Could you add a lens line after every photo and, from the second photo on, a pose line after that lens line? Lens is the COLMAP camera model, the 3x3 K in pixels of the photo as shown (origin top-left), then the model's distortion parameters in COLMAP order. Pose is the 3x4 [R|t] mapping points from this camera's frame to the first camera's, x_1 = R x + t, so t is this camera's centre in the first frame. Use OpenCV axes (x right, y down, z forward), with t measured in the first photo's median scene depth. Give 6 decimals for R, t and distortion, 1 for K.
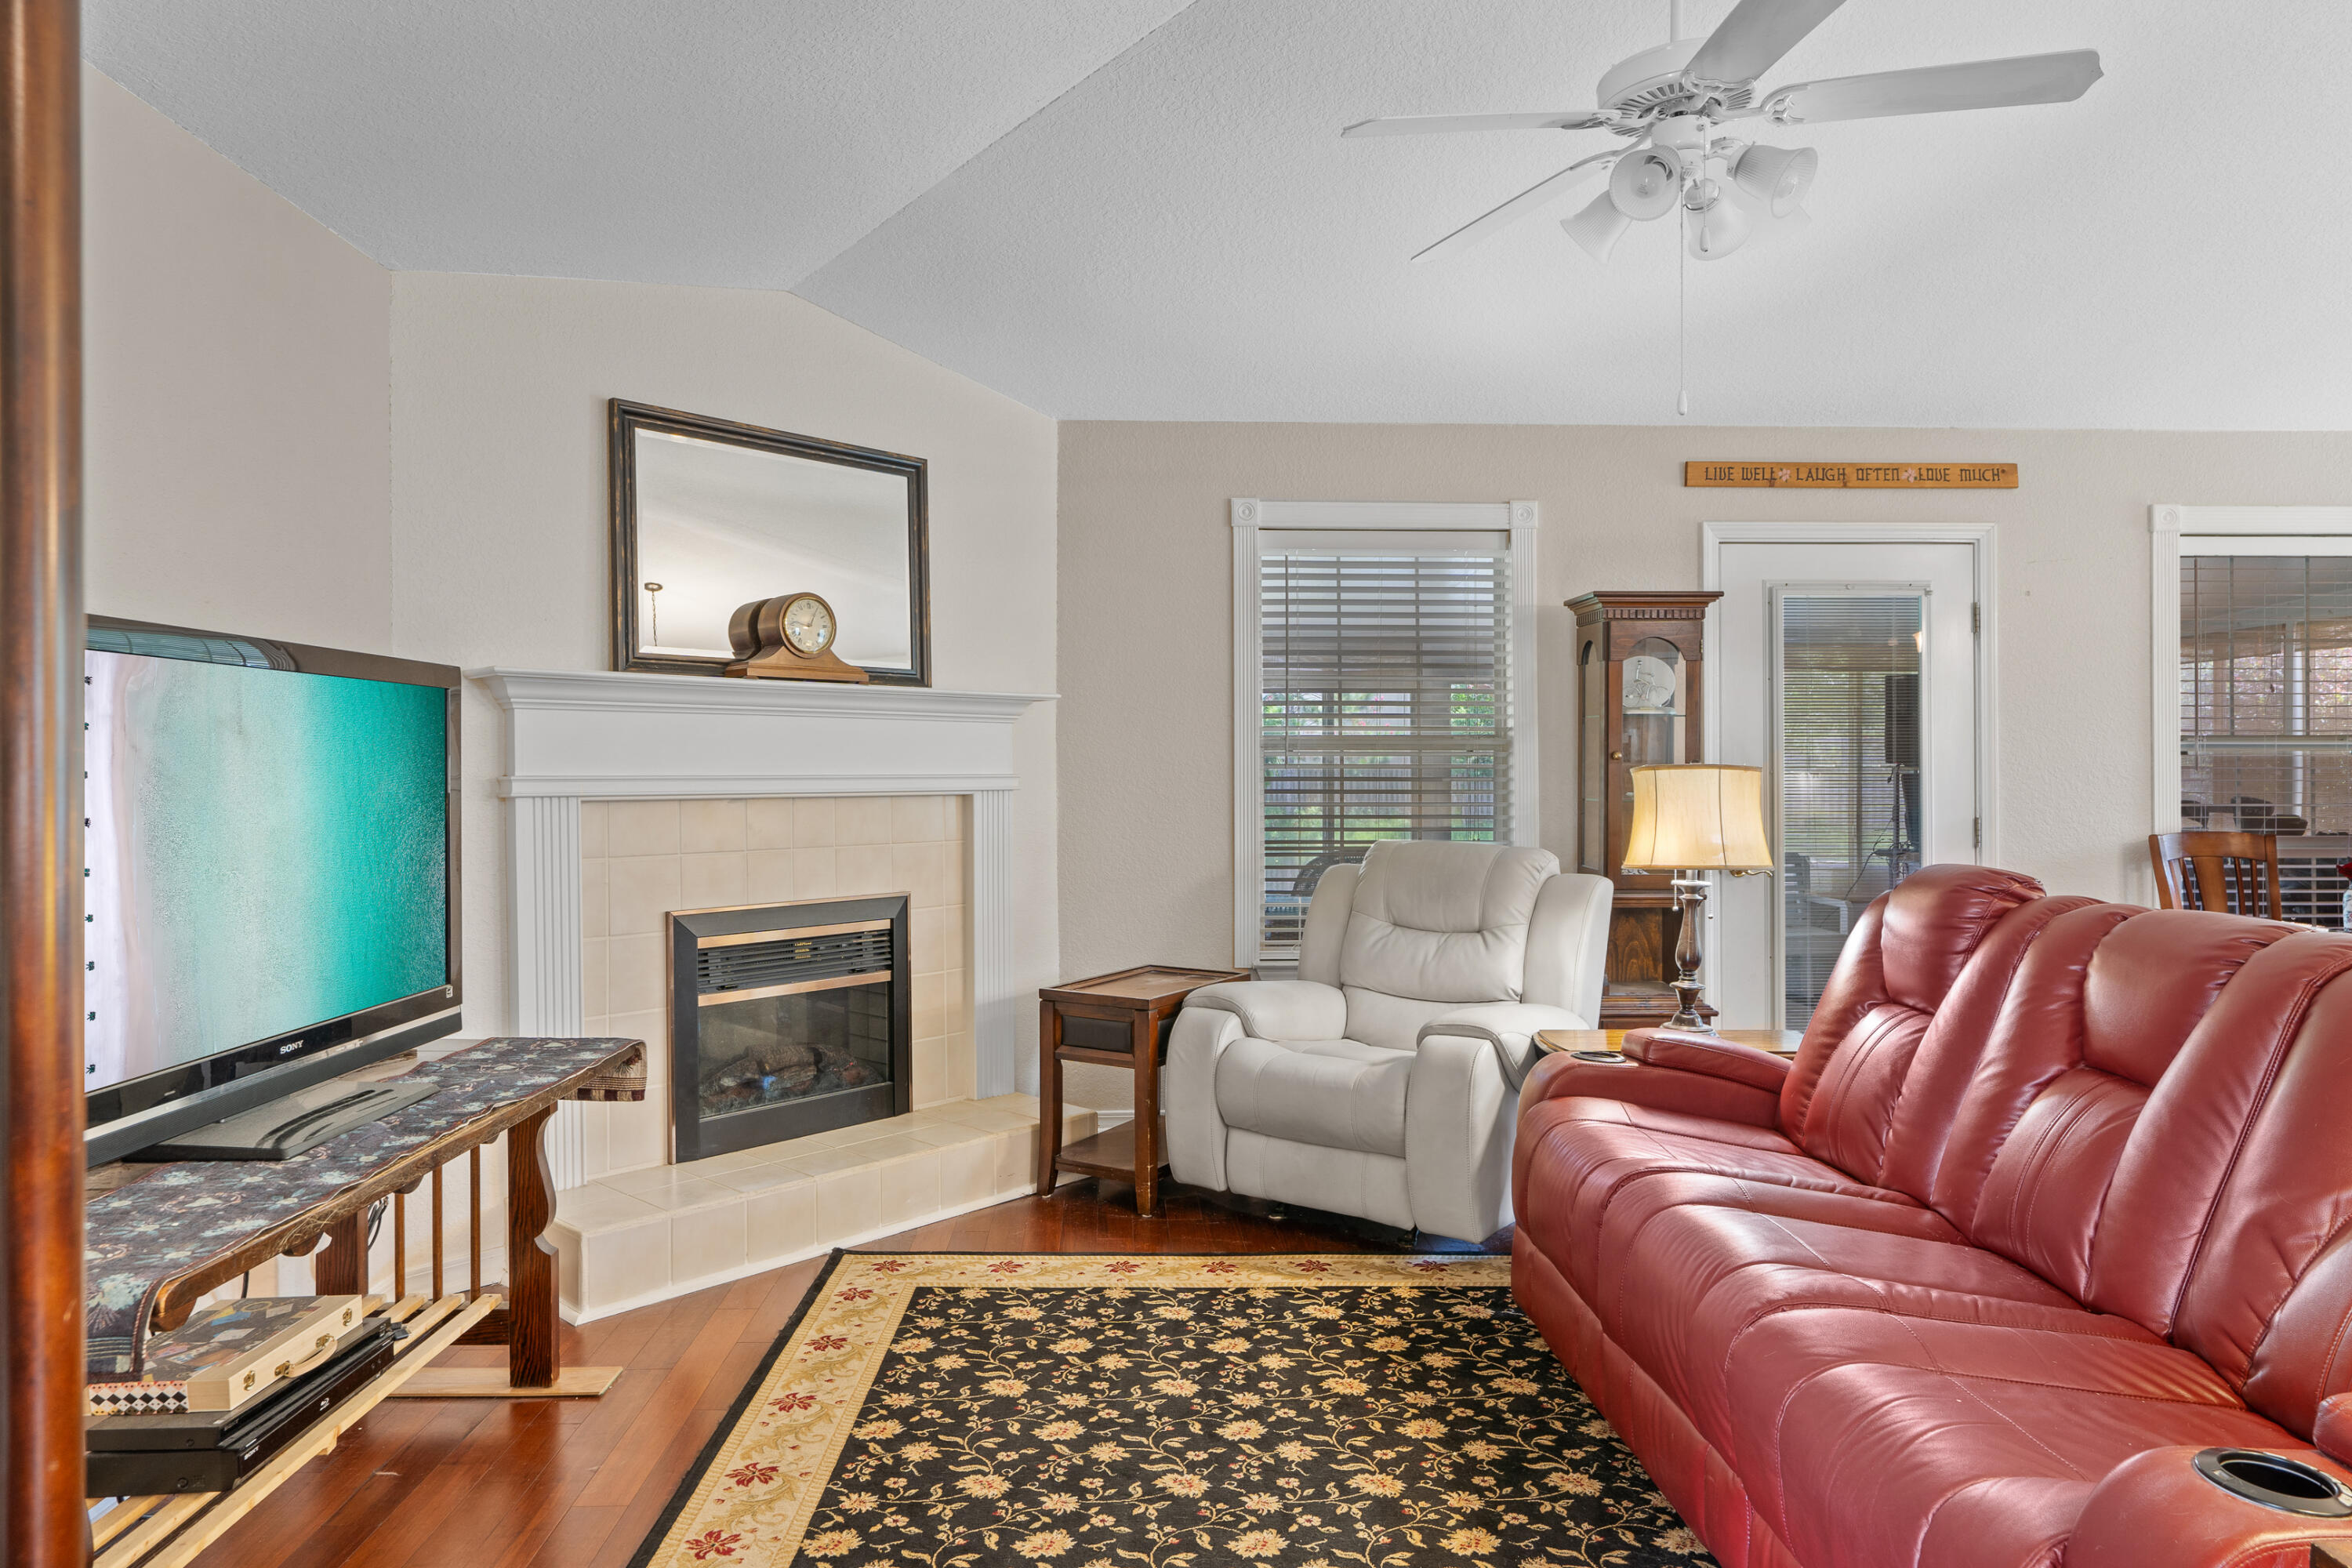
lens RADIAL K [[1462.7, 0, 1153.8], [0, 1462.7, 781.4], [0, 0, 1]] dist [-0.002972, 0.001851]
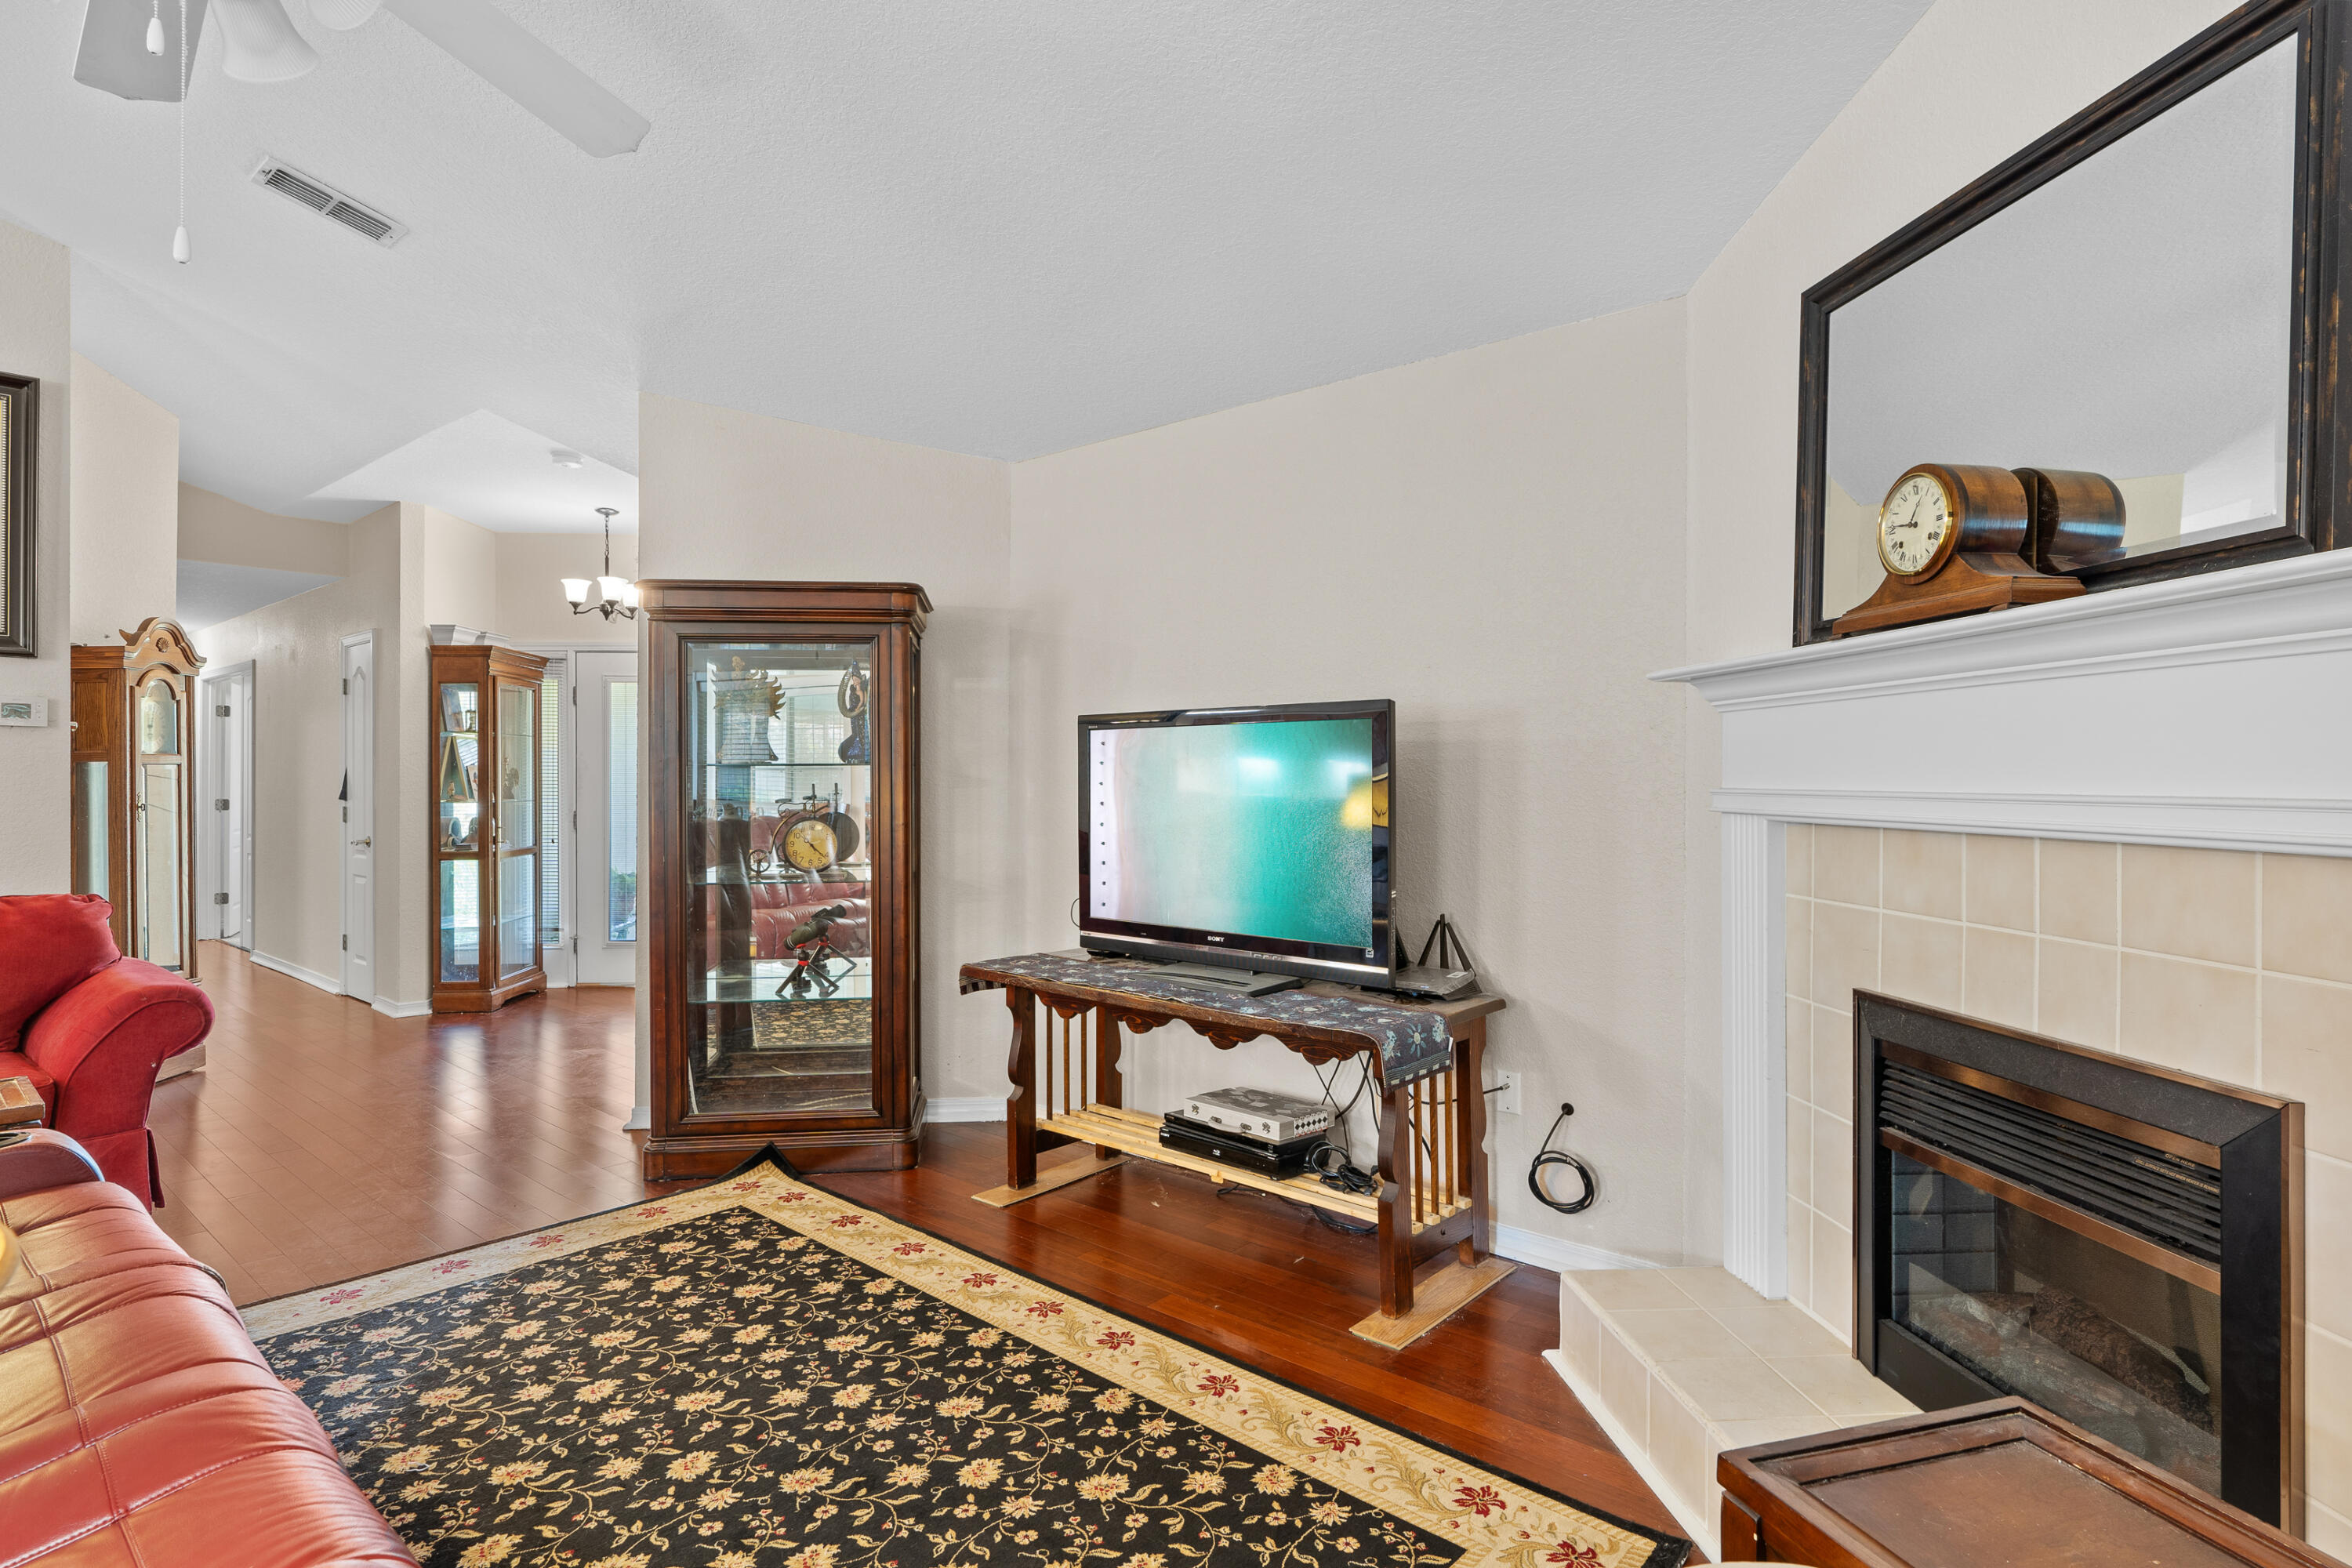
lens RADIAL K [[1220.3, 0, 1162.3], [0, 1220.3, 775.0], [0, 0, 1]] dist [-0.002661, -0.001034]
pose [[-0.679536, 0.000478, -0.733642, 0.328375], [-0.003868, 0.999984, 0.004234, -0.013348], [0.733632, 0.005715, -0.679523, 1.210814]]
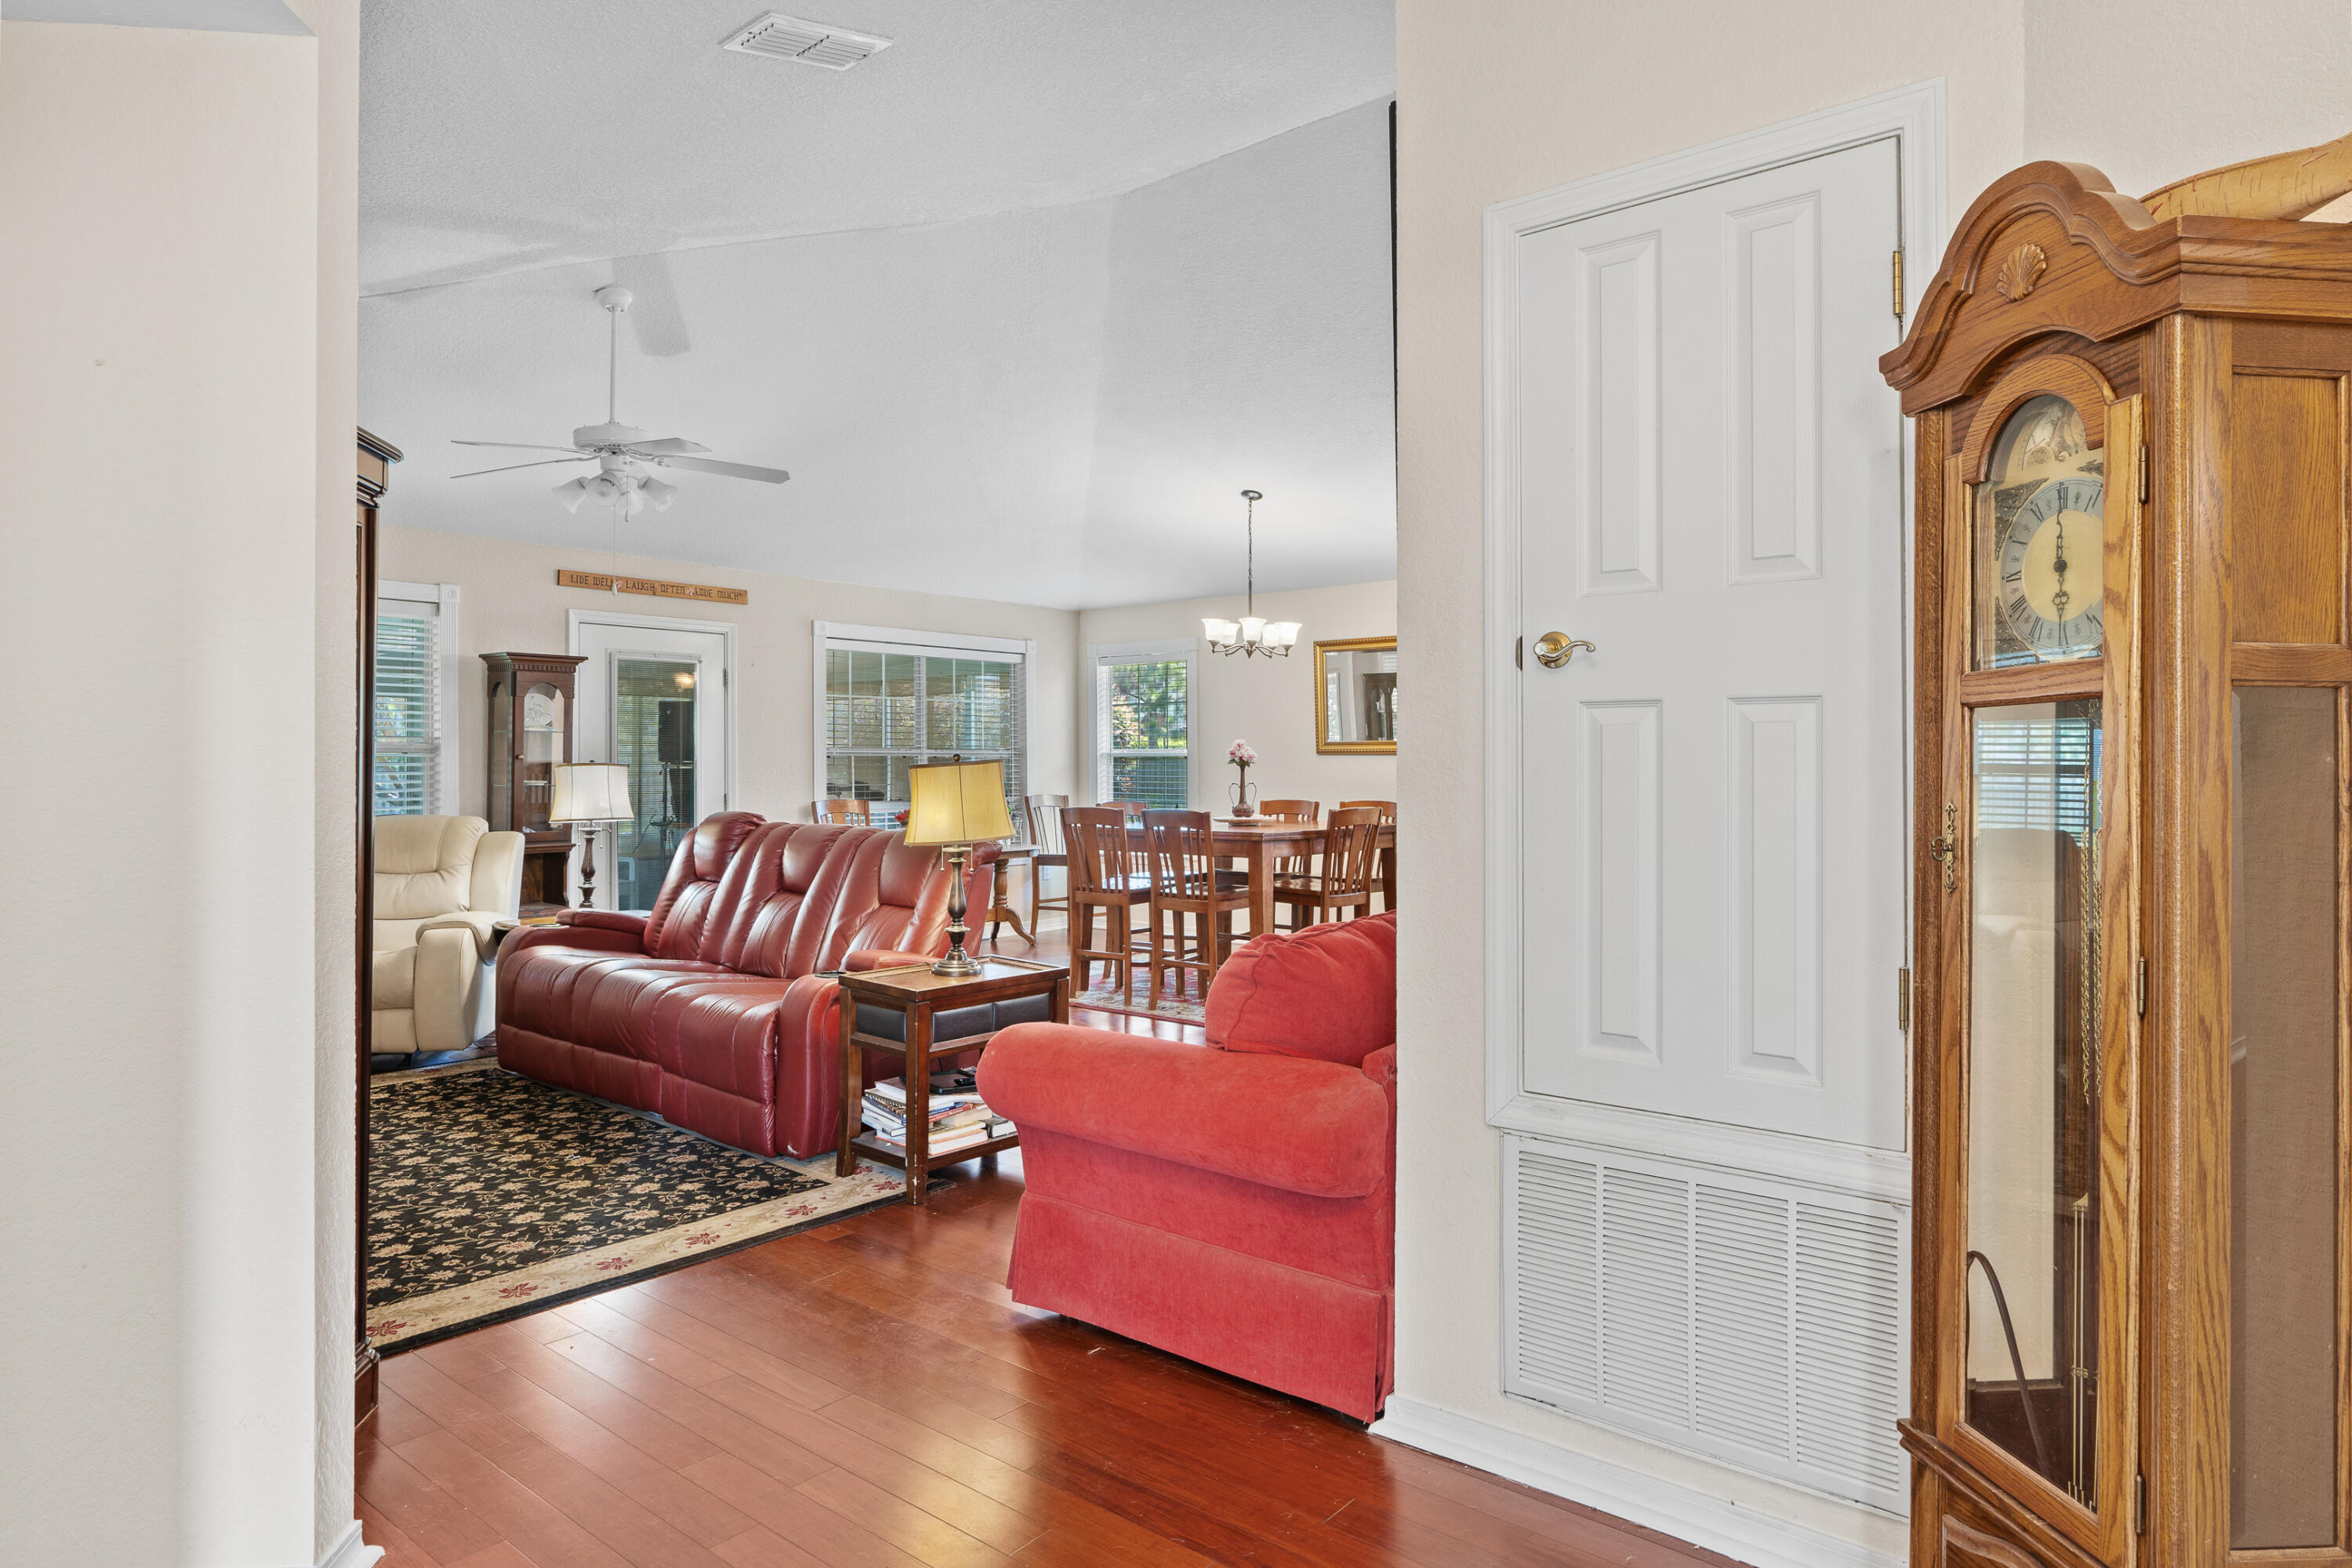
lens RADIAL K [[1360.1, 0, 1180.1], [0, 1360.1, 729.4], [0, 0, 1]] dist [-0.017369, 0.000391]
pose [[0.655599, 0.019827, 0.754849, -0.402044], [0.007111, 0.999449, -0.032428, 0.006099], [-0.755076, 0.026627, 0.655097, -0.619687]]
